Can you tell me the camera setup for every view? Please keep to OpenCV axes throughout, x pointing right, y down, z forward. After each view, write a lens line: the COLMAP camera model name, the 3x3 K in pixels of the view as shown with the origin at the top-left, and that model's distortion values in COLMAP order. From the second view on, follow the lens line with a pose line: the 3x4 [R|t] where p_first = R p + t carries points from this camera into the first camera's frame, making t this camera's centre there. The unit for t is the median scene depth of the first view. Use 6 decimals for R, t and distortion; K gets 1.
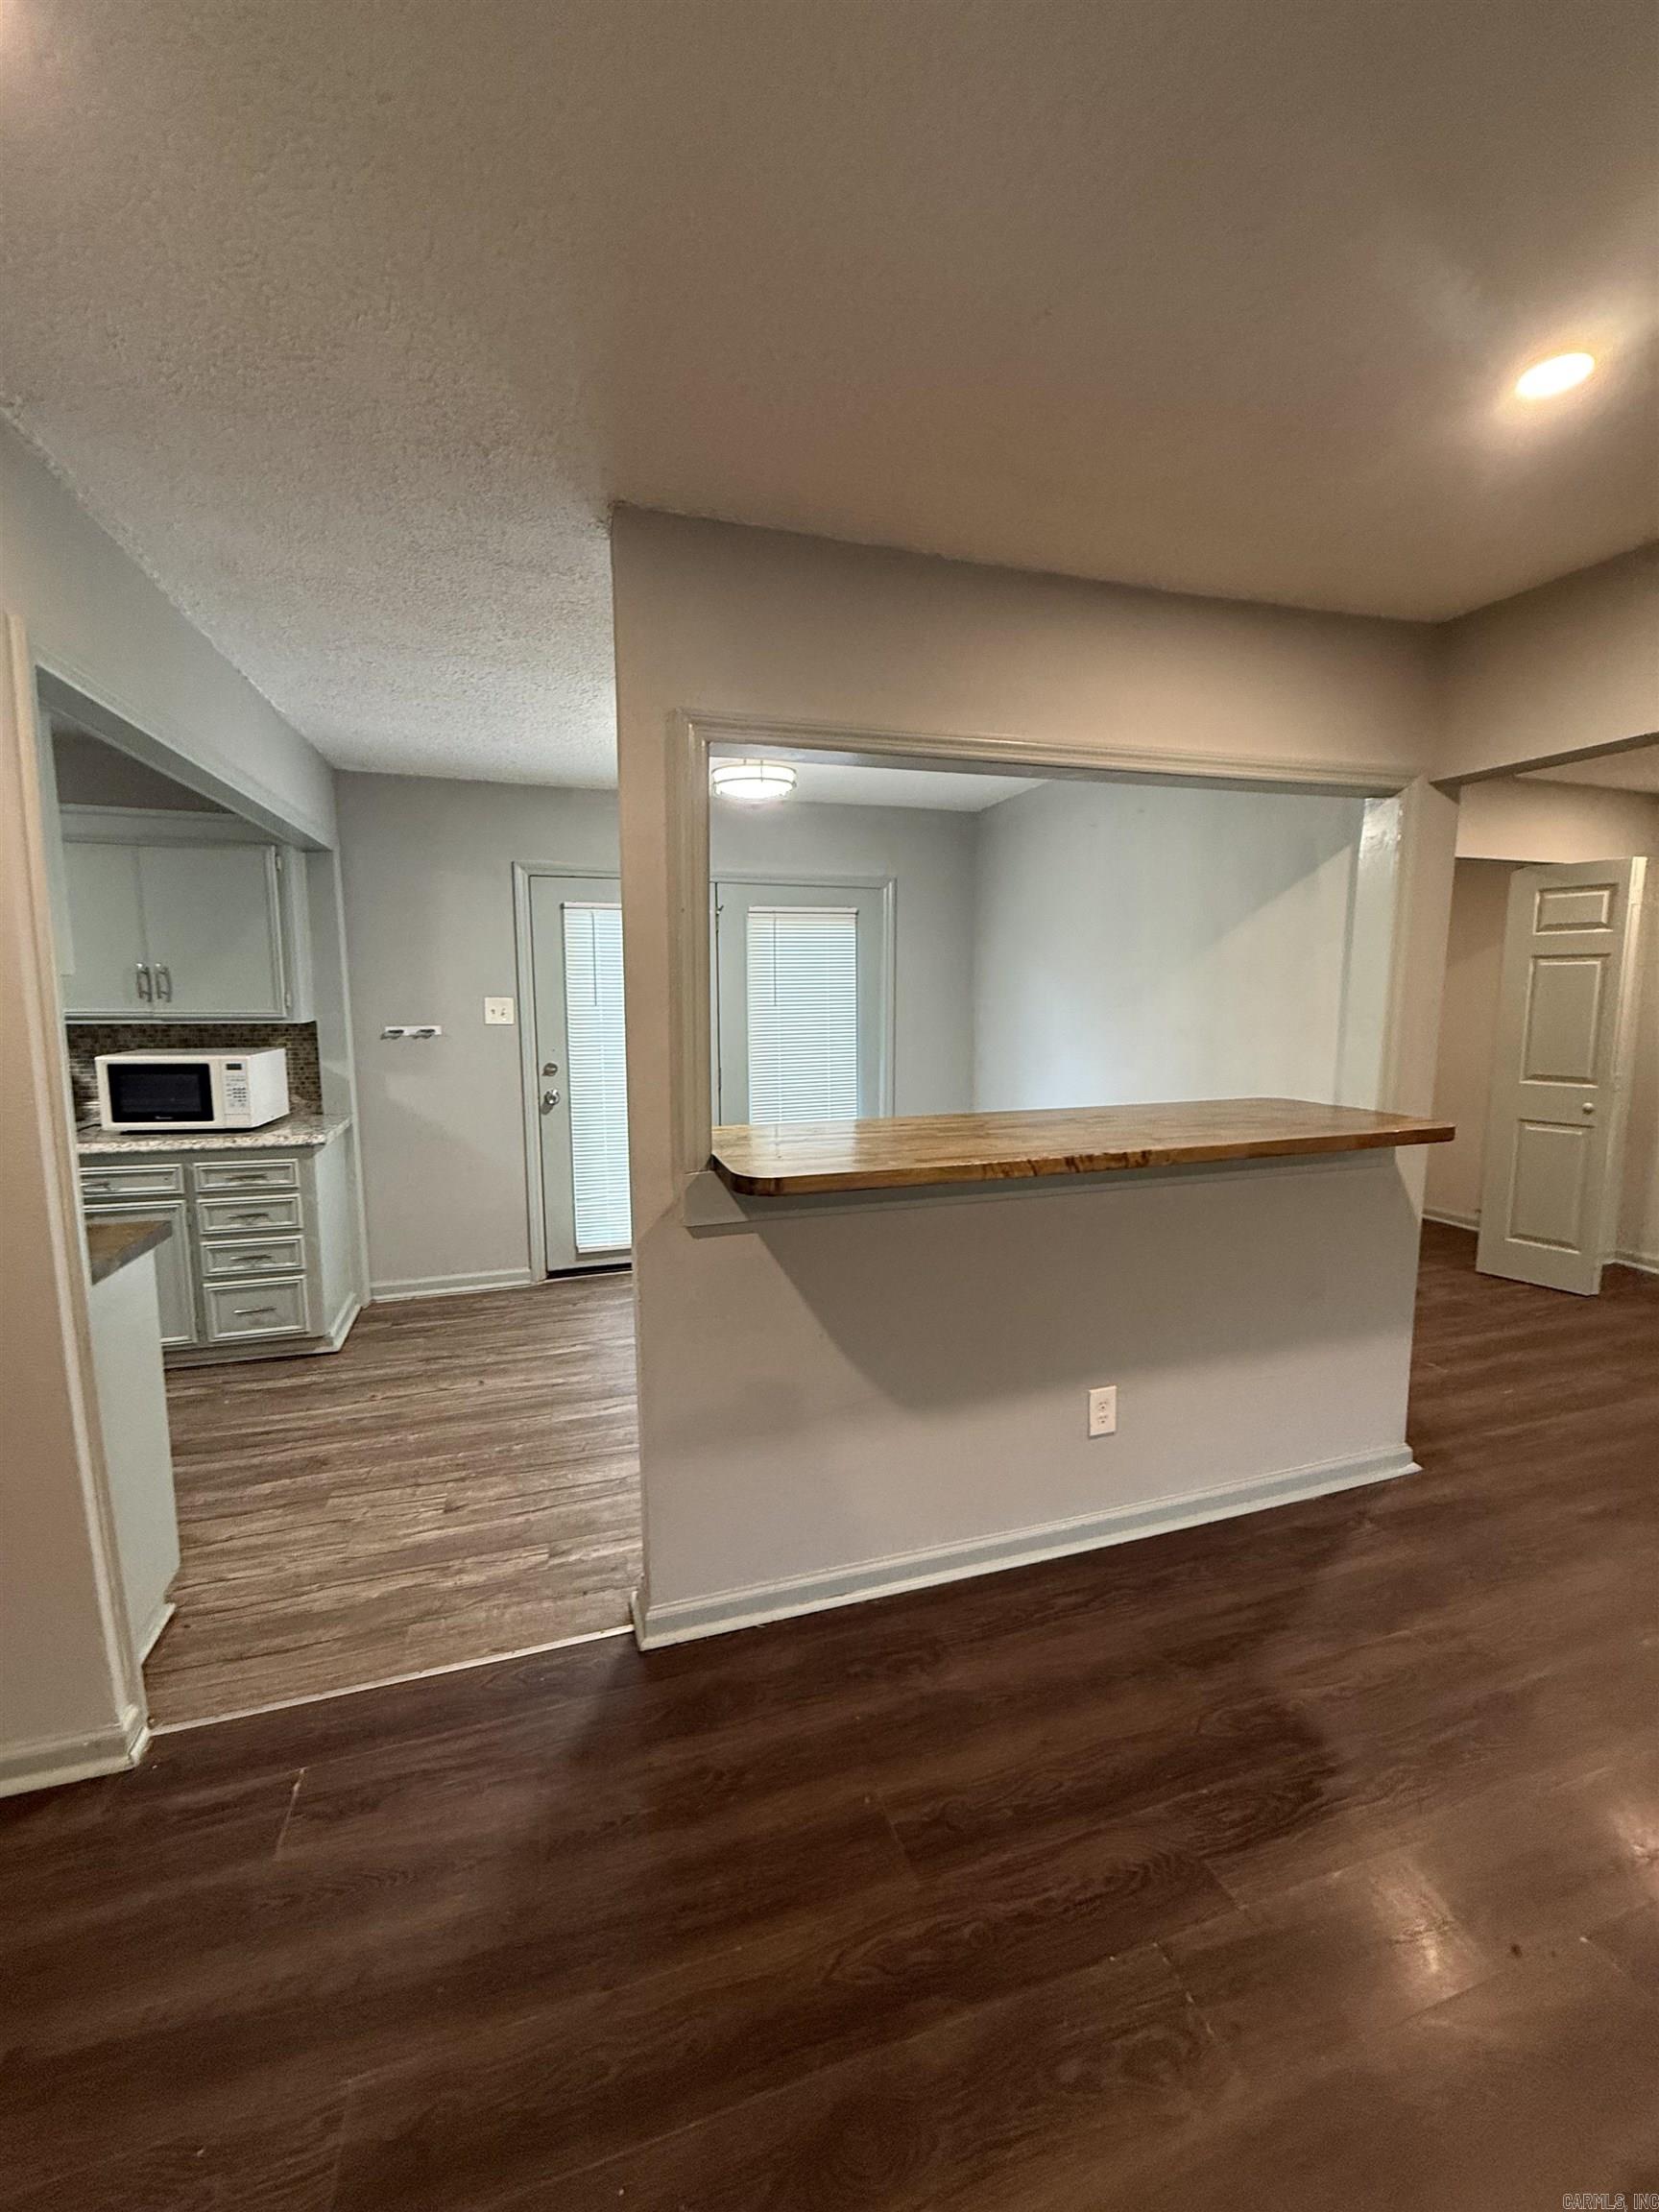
lens RADIAL K [[882.2, 0, 831.3], [0, 882.2, 1095.7], [0, 0, 1]] dist [-0.001487, -0.000084]
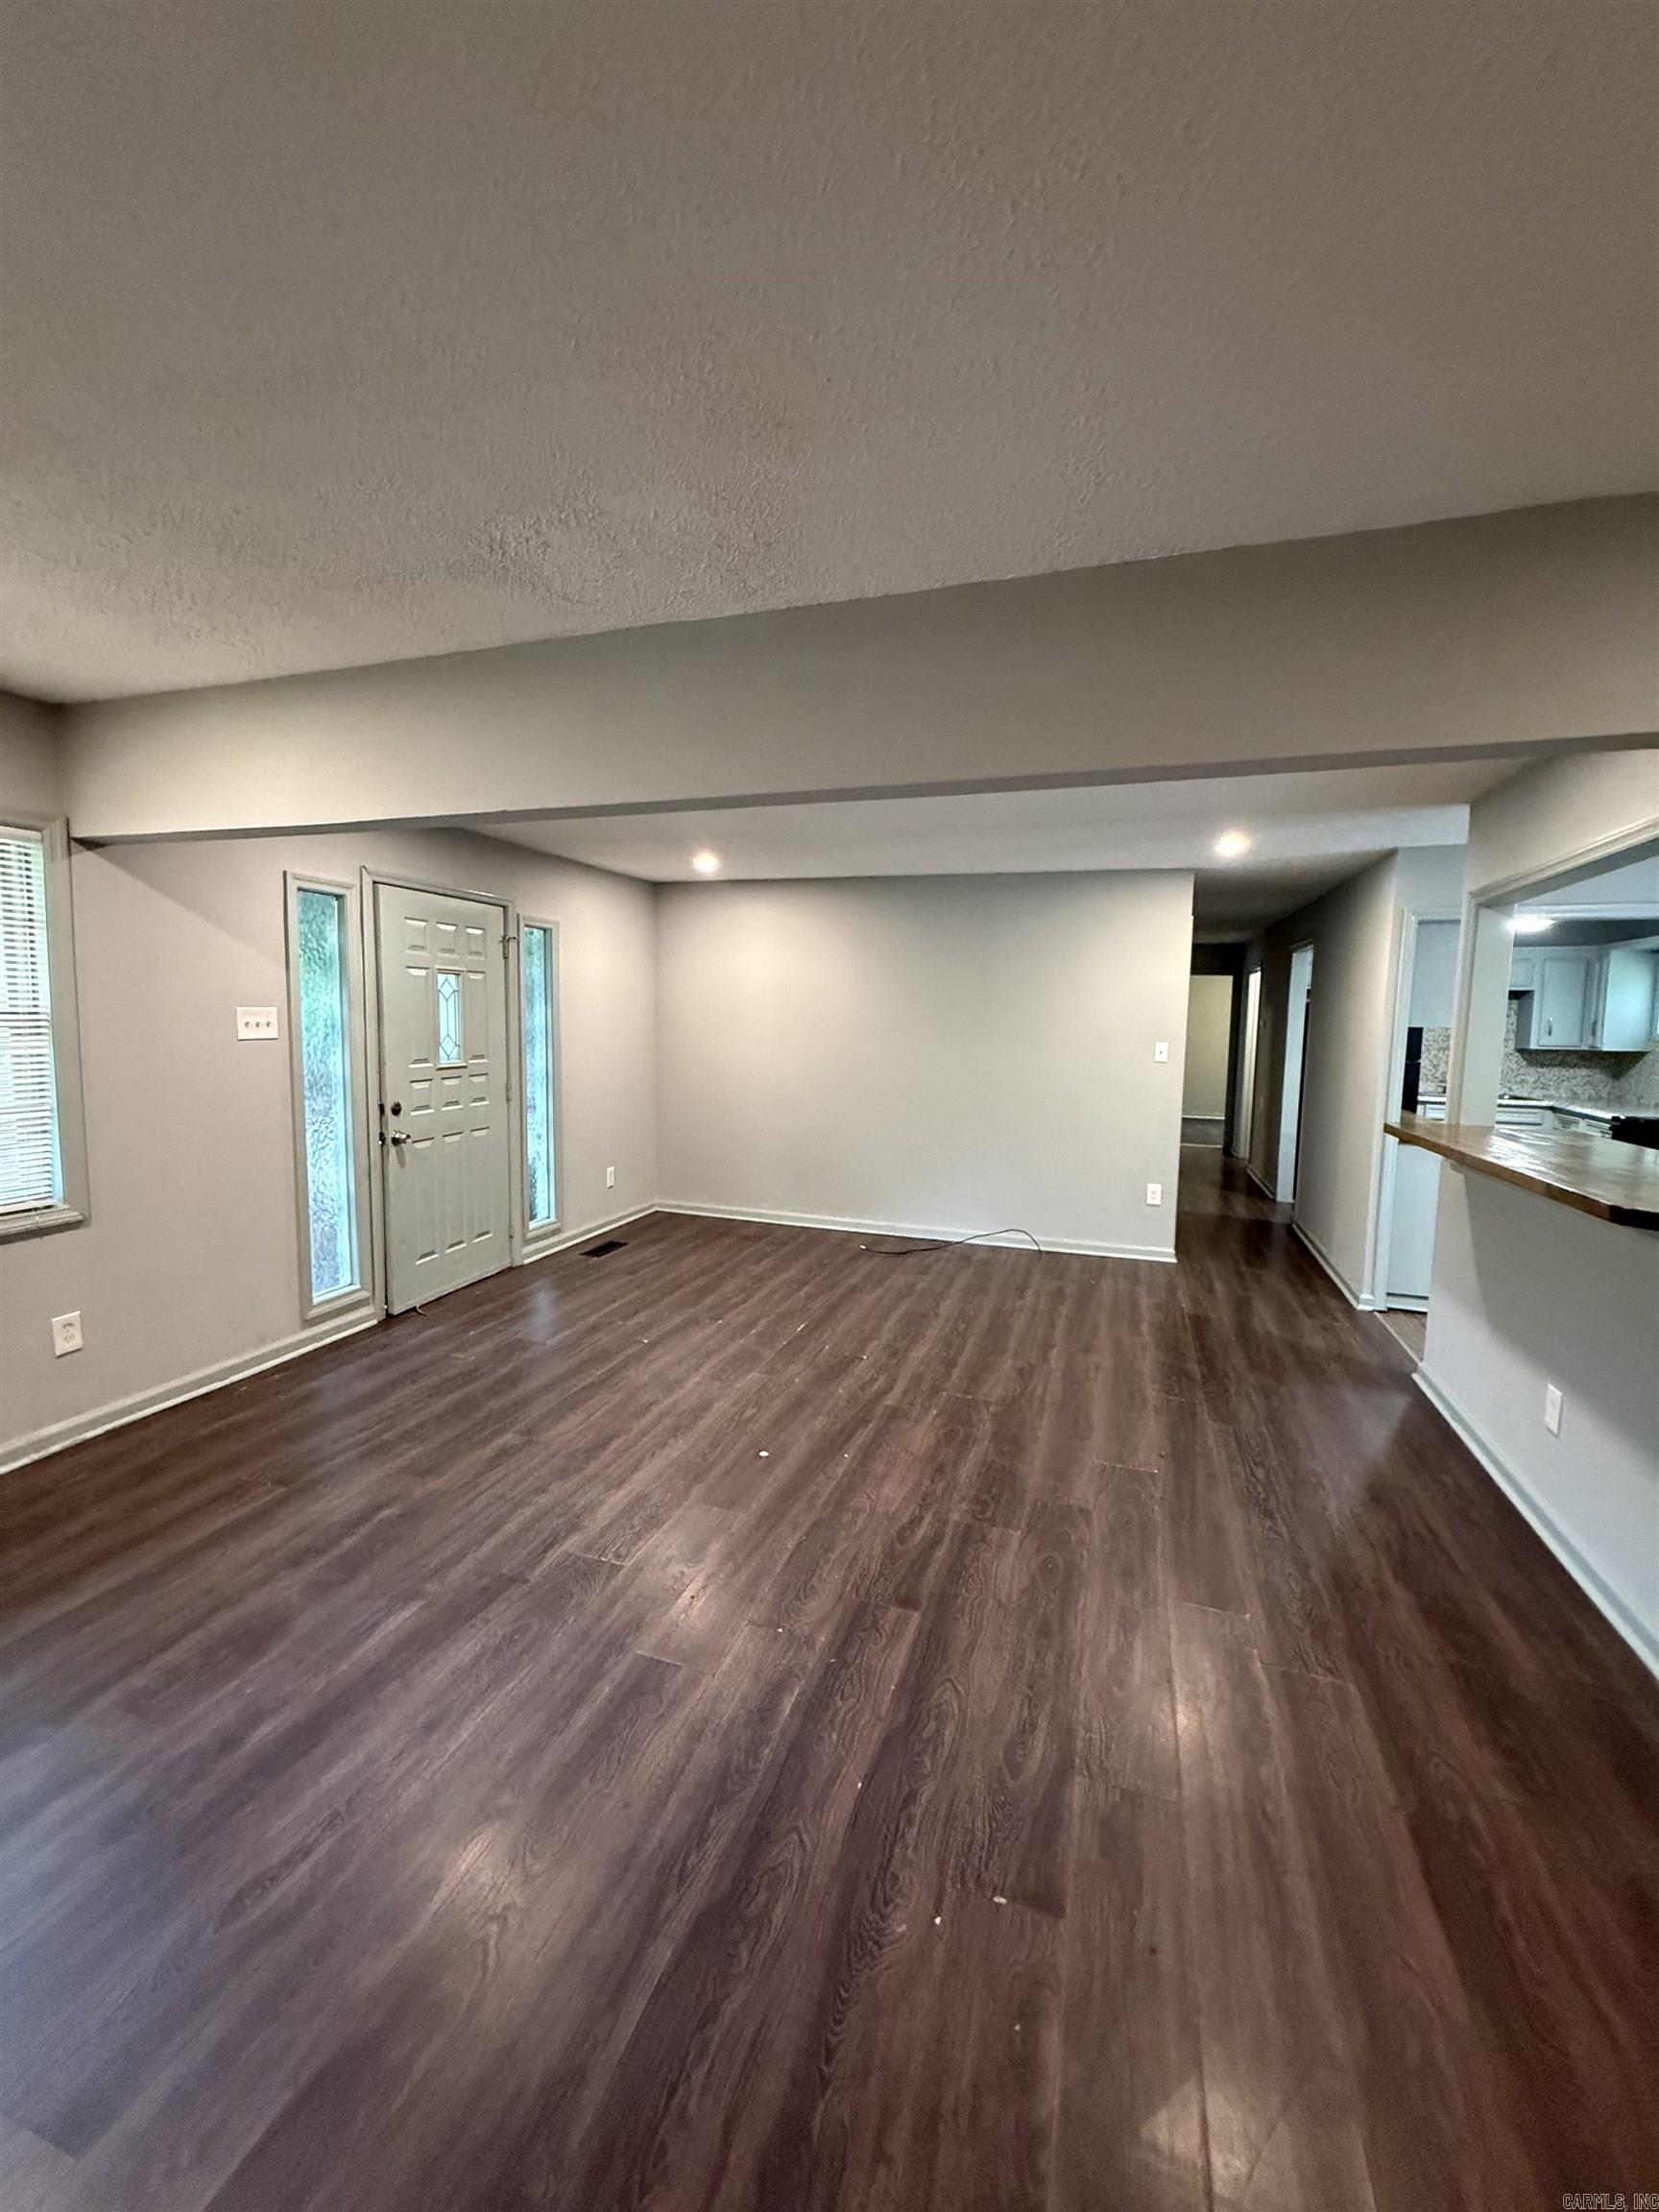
lens RADIAL K [[882.2, 0, 833.0], [0, 882.2, 1102.0], [0, 0, 1]] dist [-0.001487, -0.000084]
pose [[-0.593285, 0.063041, -0.802520, 2.748145], [-0.120666, 0.978701, 0.166086, -0.165694], [0.795898, 0.195373, -0.573041, 1.318971]]
